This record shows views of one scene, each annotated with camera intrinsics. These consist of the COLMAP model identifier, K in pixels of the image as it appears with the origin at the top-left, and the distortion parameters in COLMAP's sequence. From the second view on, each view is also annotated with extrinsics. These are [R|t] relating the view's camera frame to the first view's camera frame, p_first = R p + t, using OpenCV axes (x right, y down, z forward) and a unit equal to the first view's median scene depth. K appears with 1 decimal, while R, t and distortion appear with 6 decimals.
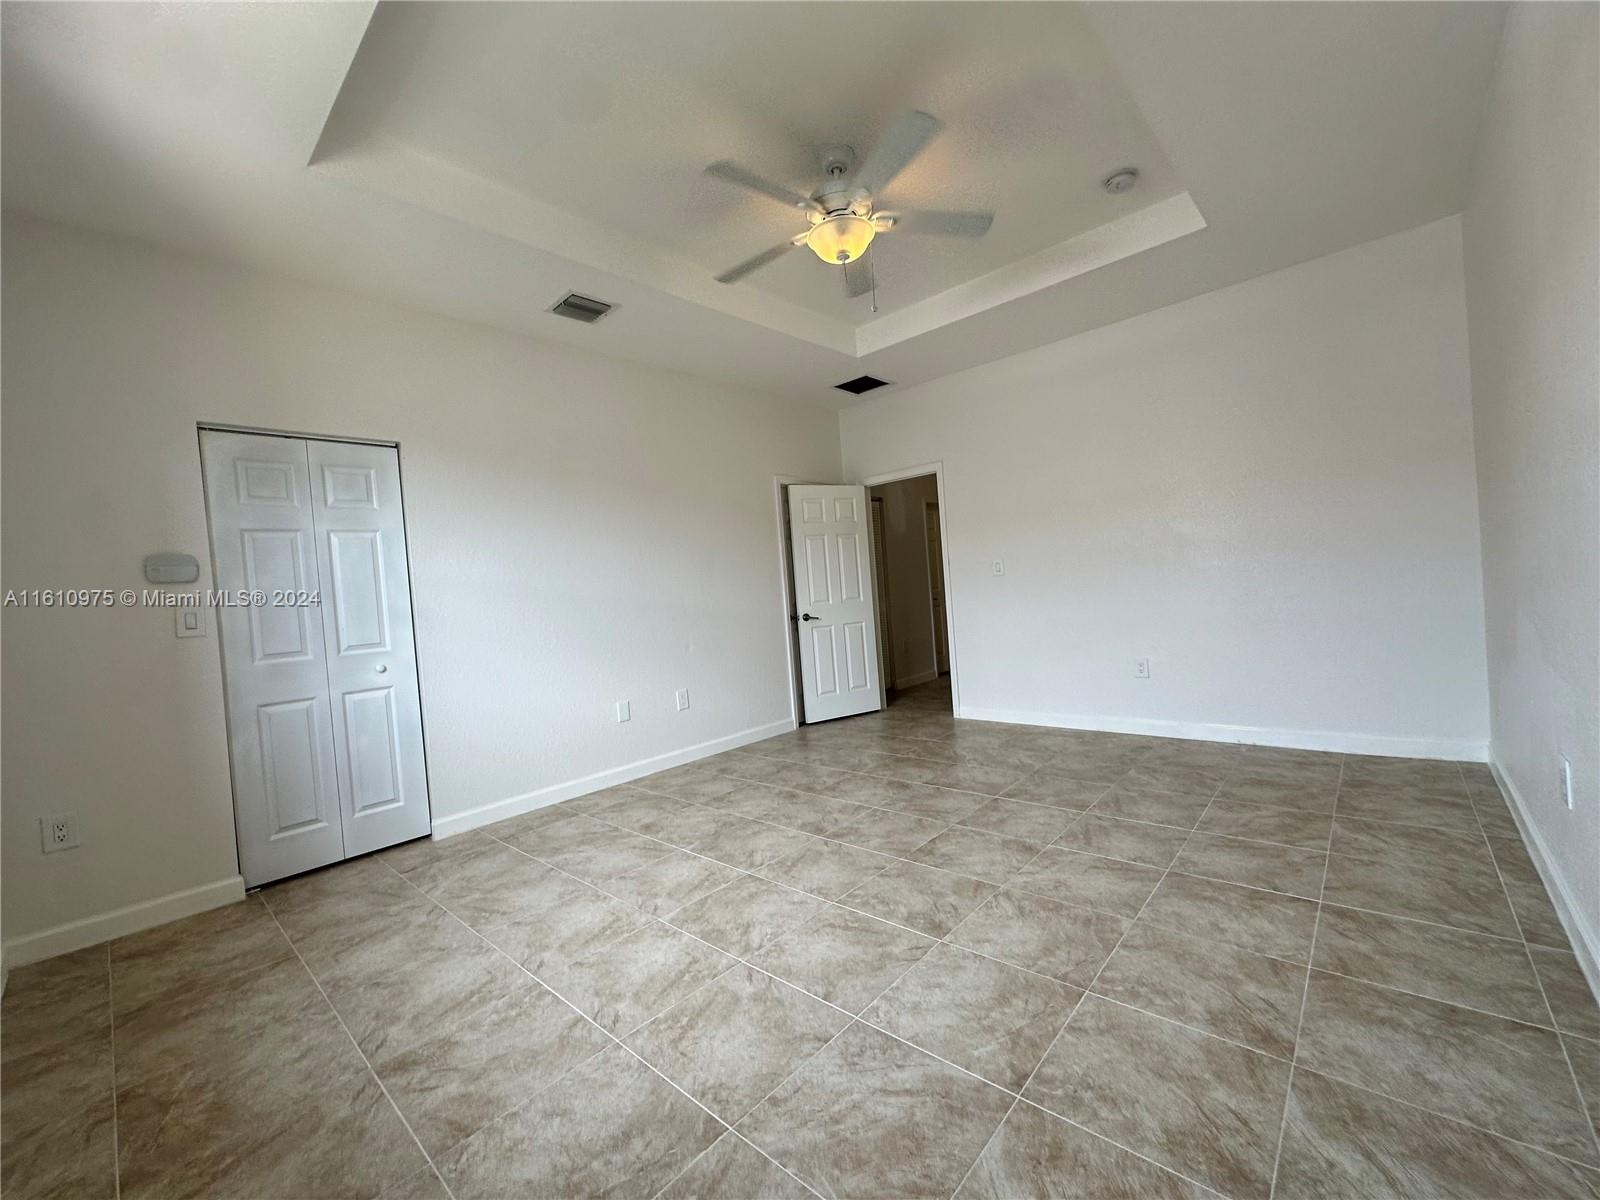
lens RADIAL K [[640.4, 0, 803.3], [0, 640.4, 606.1], [0, 0, 1]] dist [-0.002861, 0.000665]
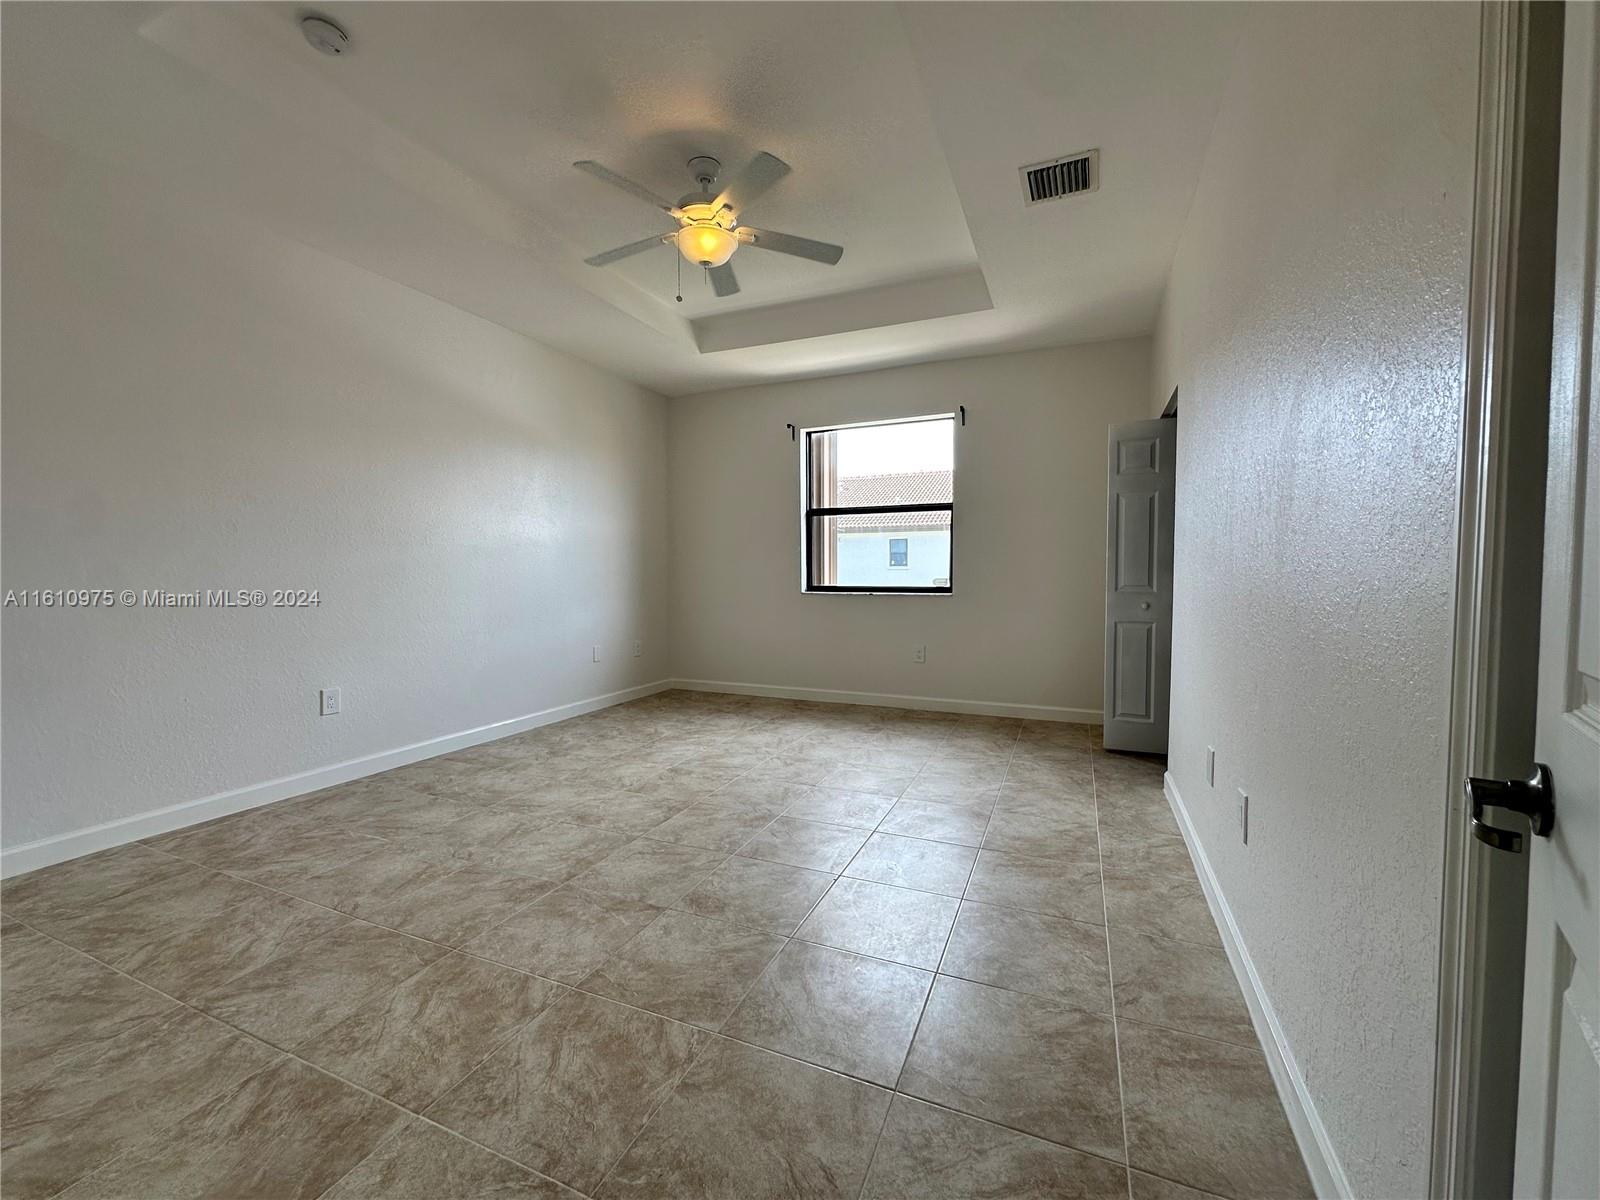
lens RADIAL K [[640.4, 0, 803.4], [0, 640.4, 592.0], [0, 0, 1]] dist [-0.002861, 0.000665]
pose [[-0.941991, 0.086933, -0.324184, 0.328834], [0.063669, 0.994620, 0.081711, -0.075486], [0.329544, 0.056330, -0.942458, 2.239153]]
